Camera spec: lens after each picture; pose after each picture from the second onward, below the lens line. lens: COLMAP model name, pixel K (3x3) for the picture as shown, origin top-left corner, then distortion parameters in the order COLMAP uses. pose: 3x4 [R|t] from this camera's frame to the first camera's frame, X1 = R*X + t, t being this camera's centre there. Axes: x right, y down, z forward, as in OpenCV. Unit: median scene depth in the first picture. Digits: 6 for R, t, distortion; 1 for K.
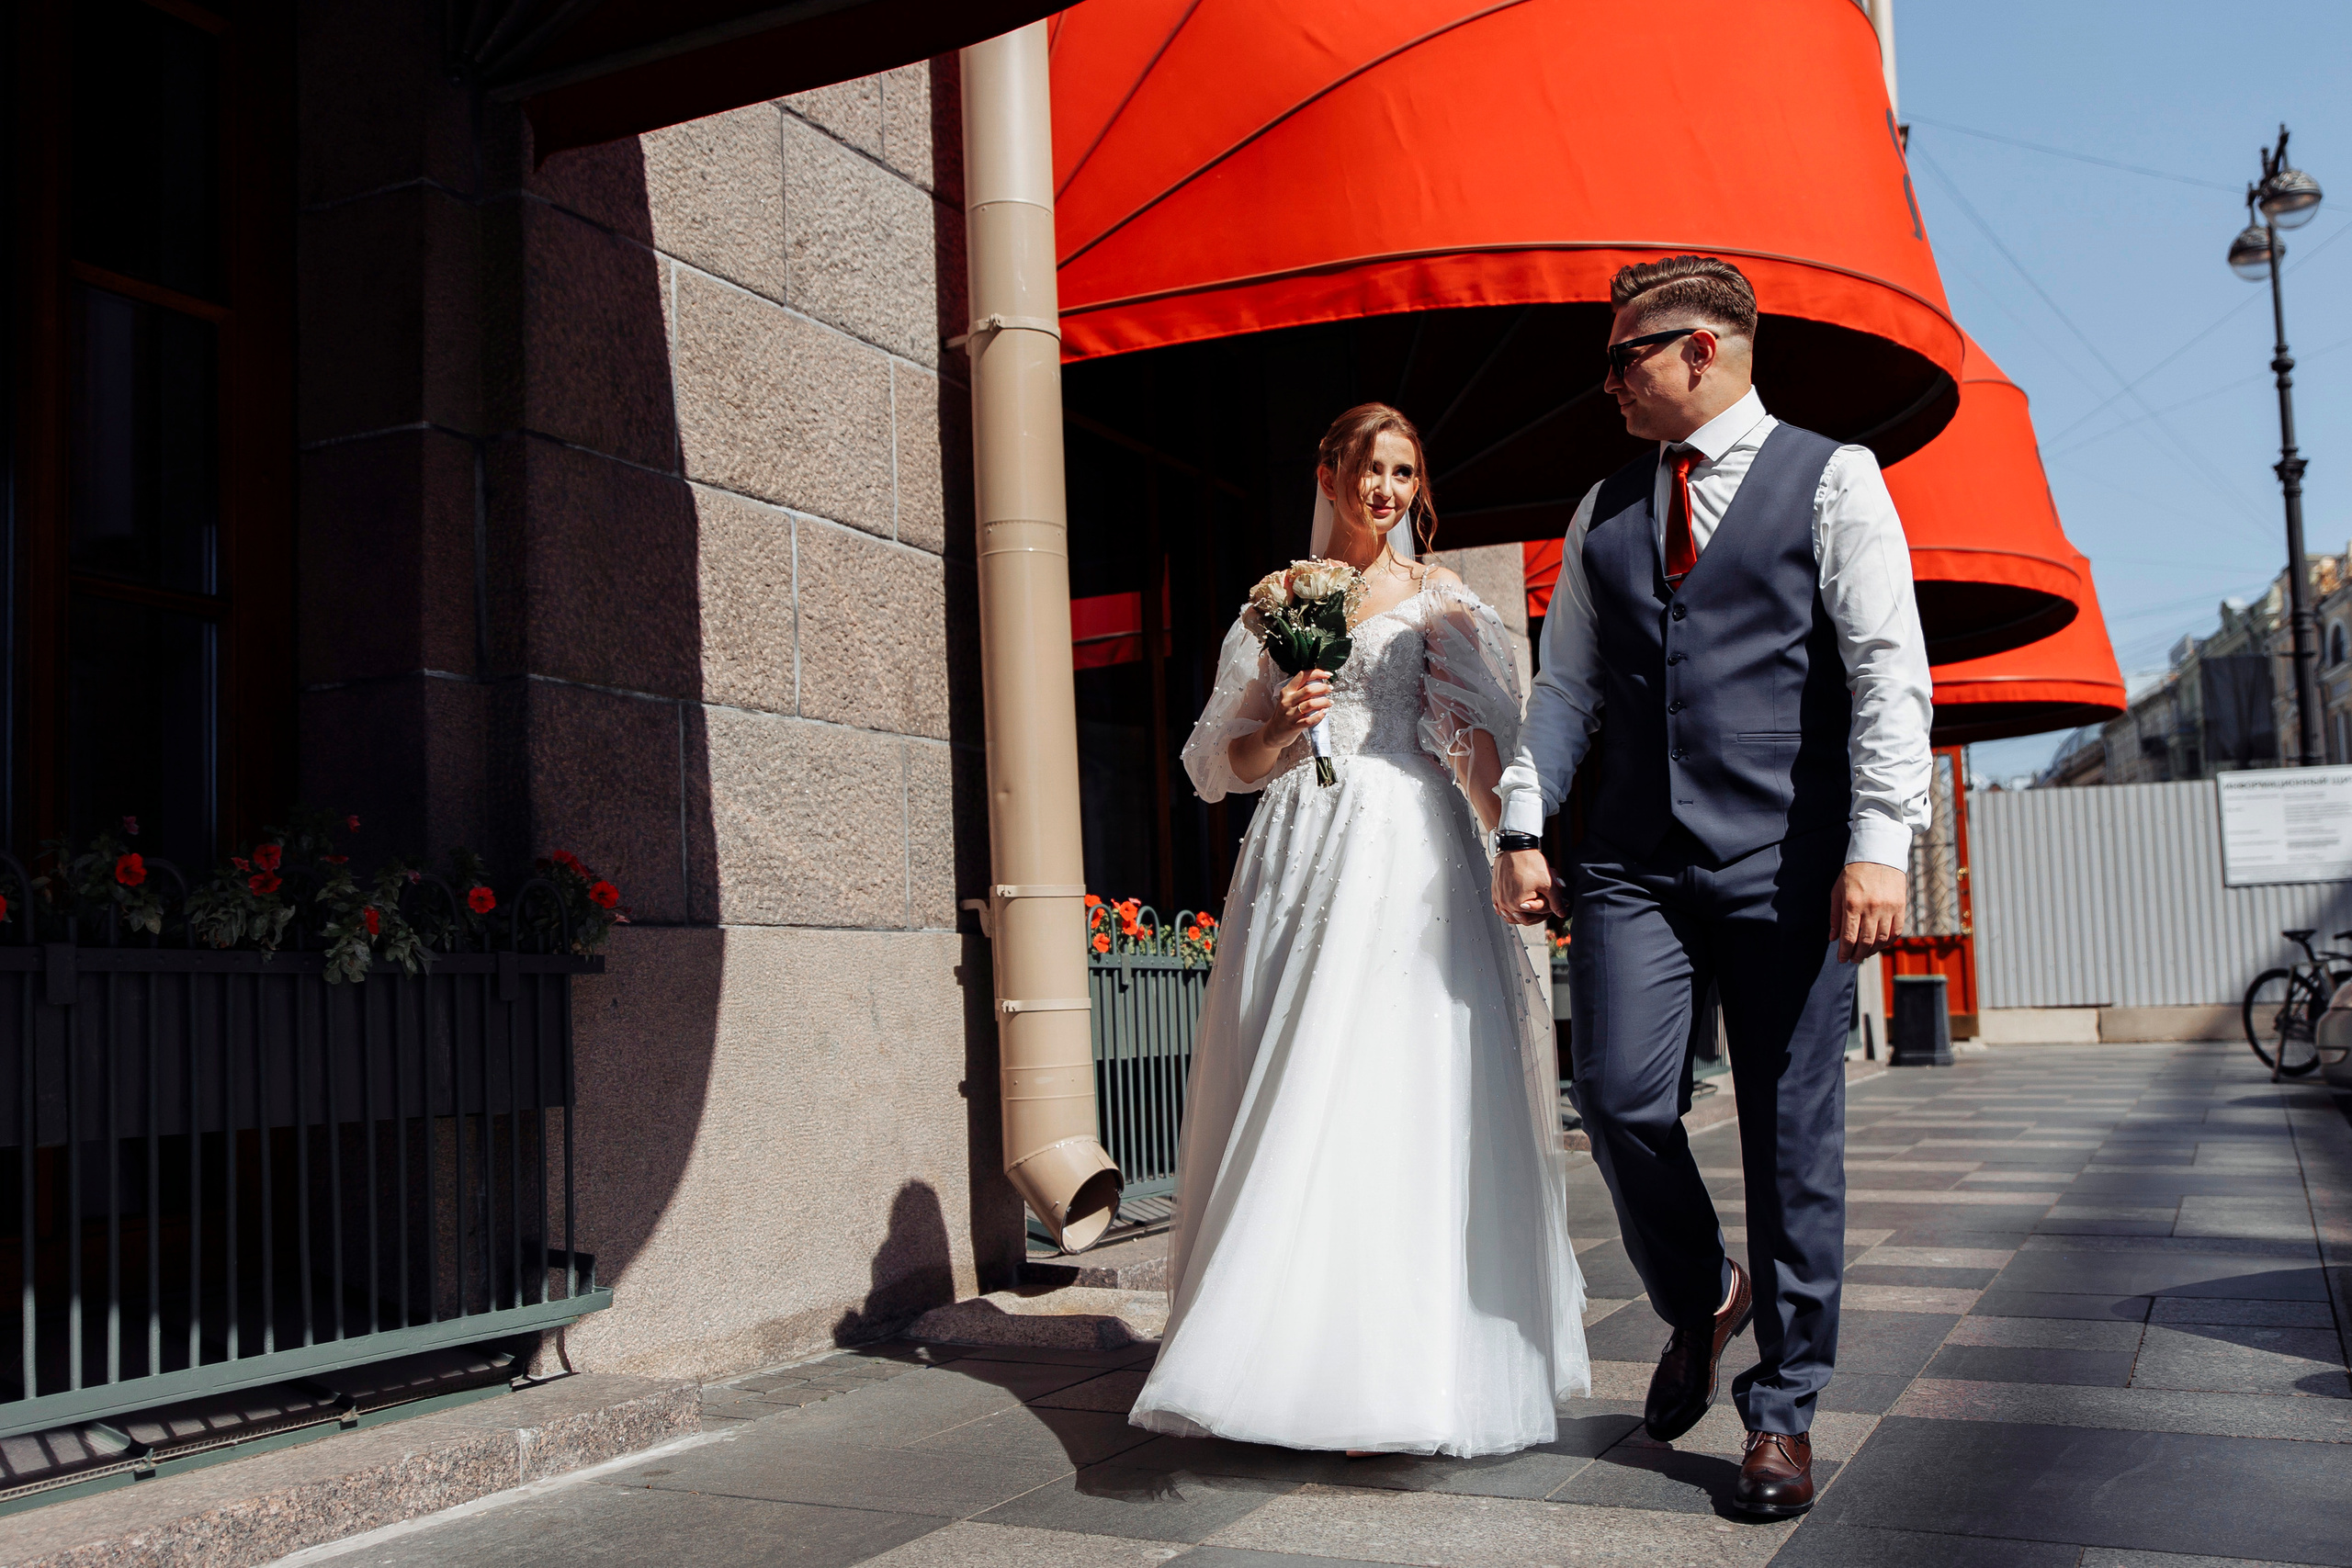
lens RADIAL K [[2239.2, 0, 1178.5], [0, 2239.2, 784.8], [0, 0, 1]] dist [-0.032593, 0.000000]
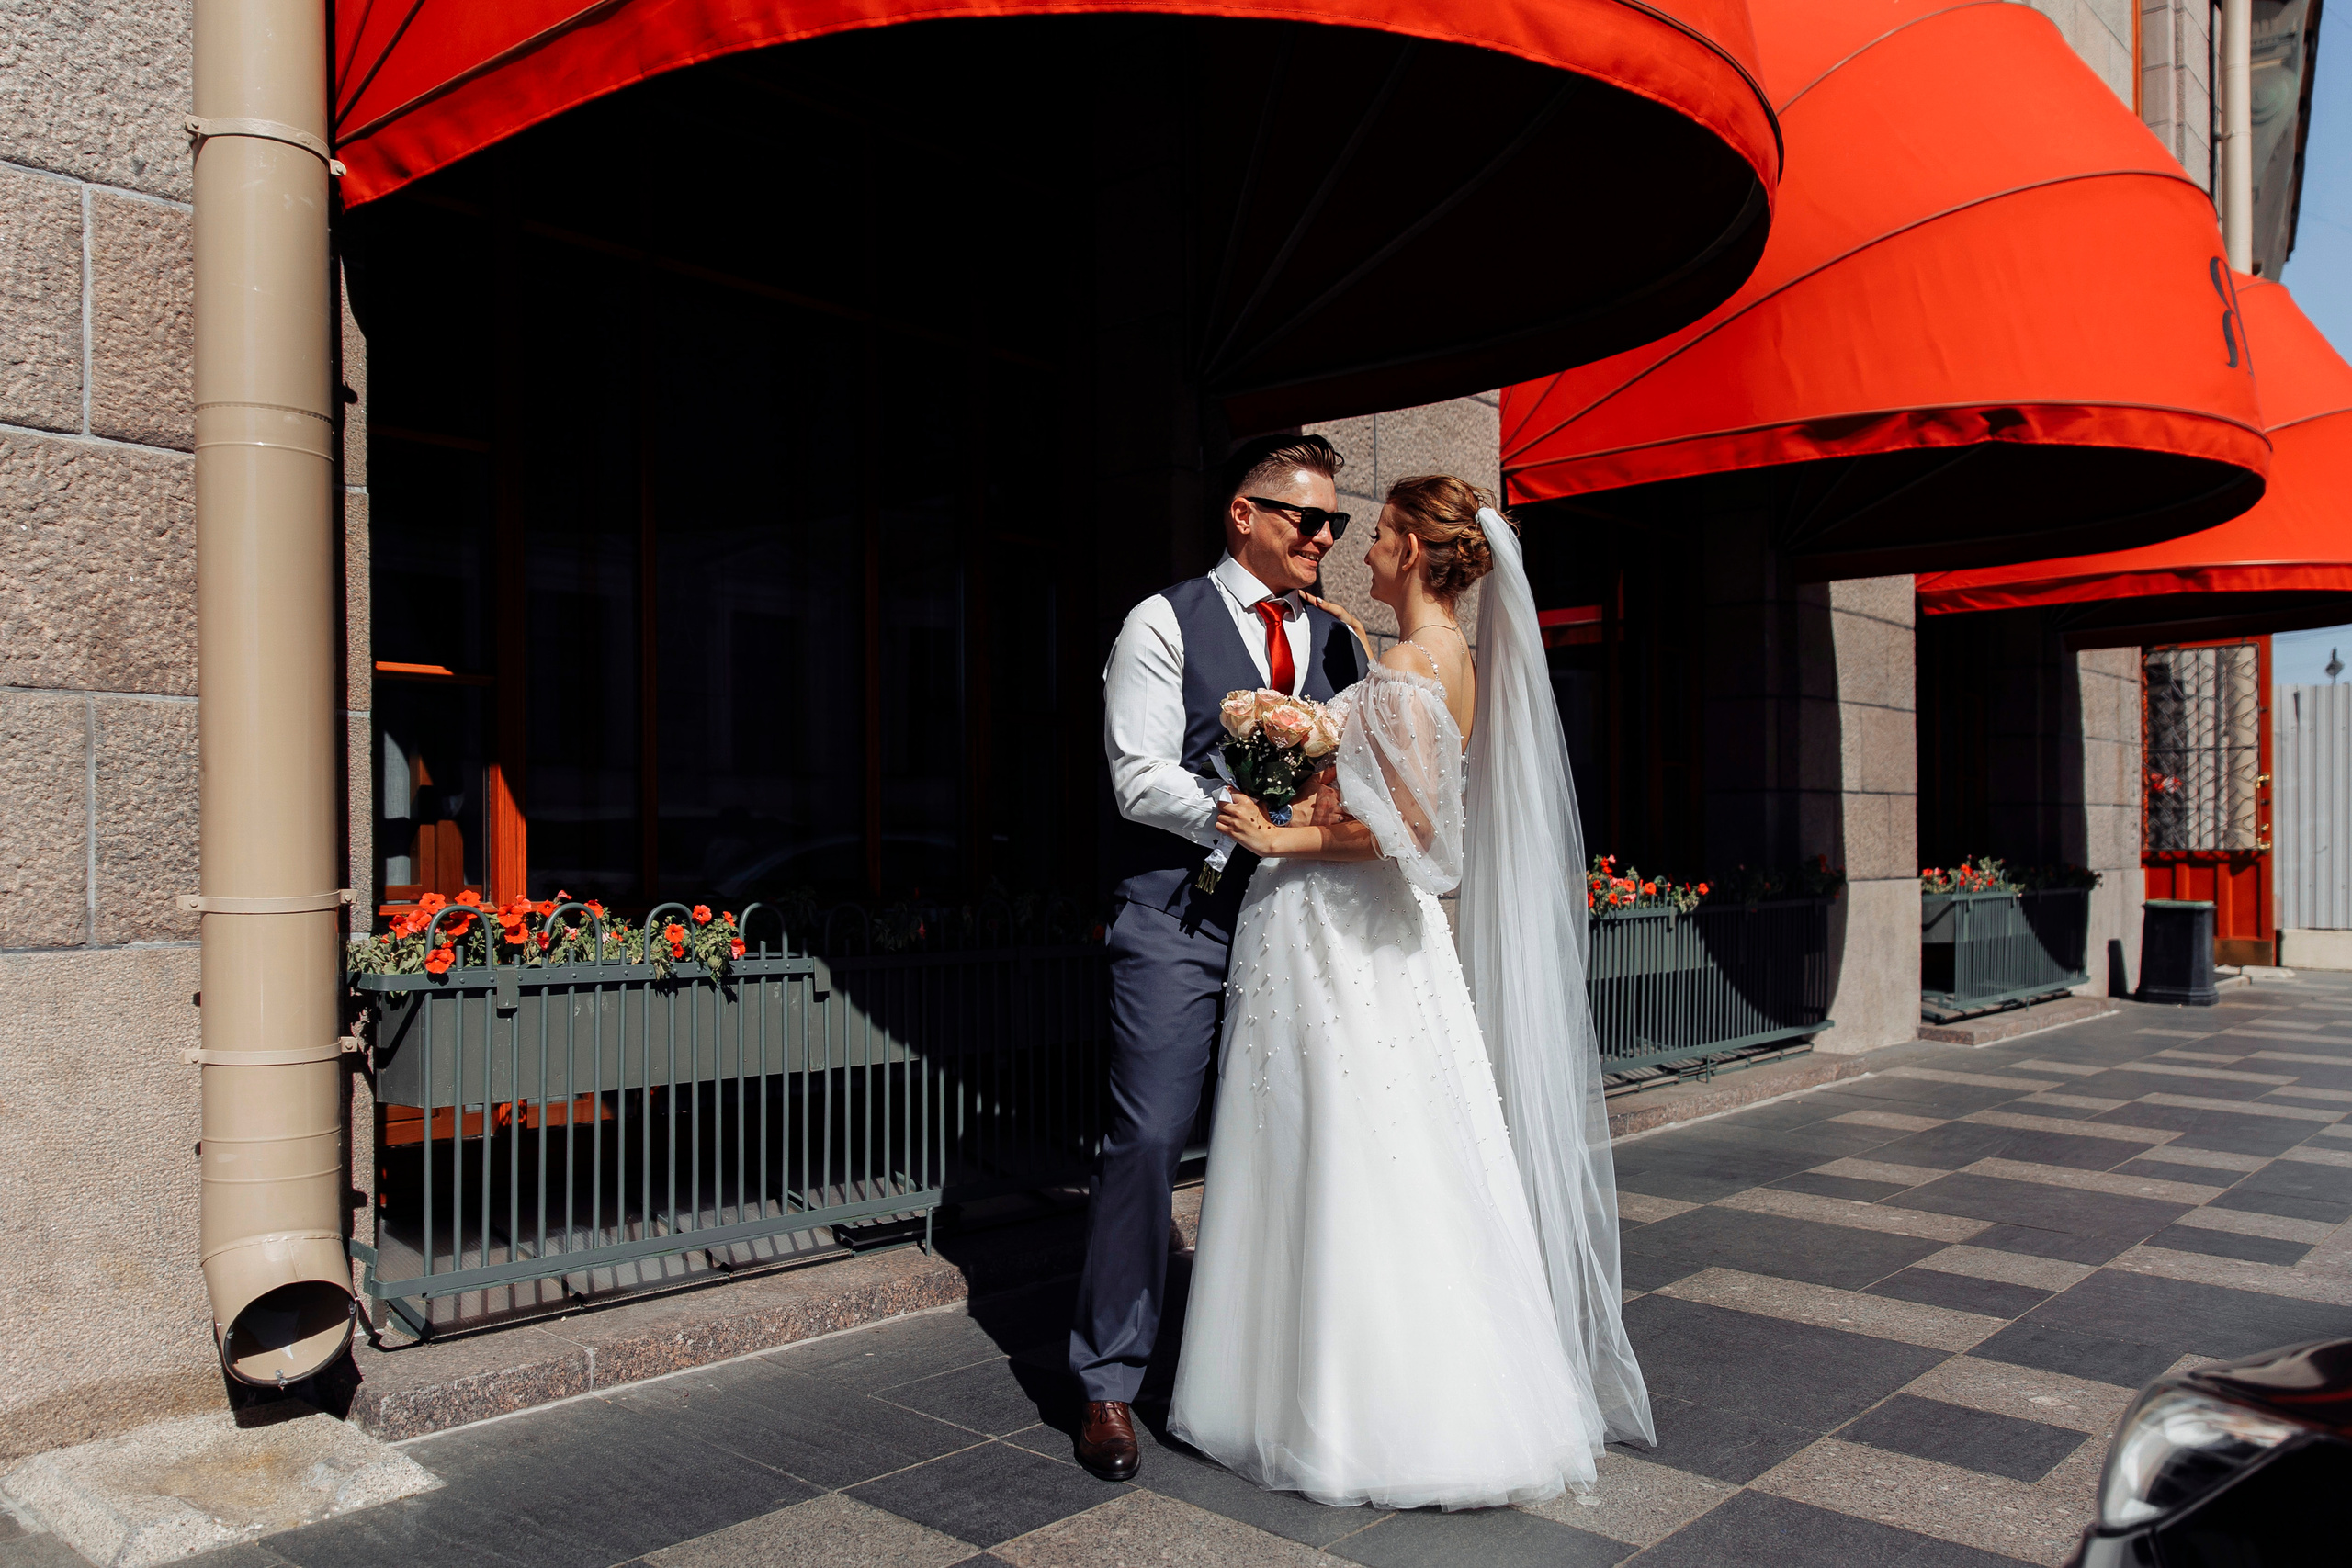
lens RADIAL K [[1806.5, 0, 1172.1], [0, 1806.5, 793.3], [0, 0, 1]] dist [0.013728, 0.004316]
pose [[0.955262, 0.026510, -0.294570, 0.401052], [-0.001787, 0.996474, 0.083883, -0.039288], [0.295756, -0.079604, 0.951941, 0.501253]]
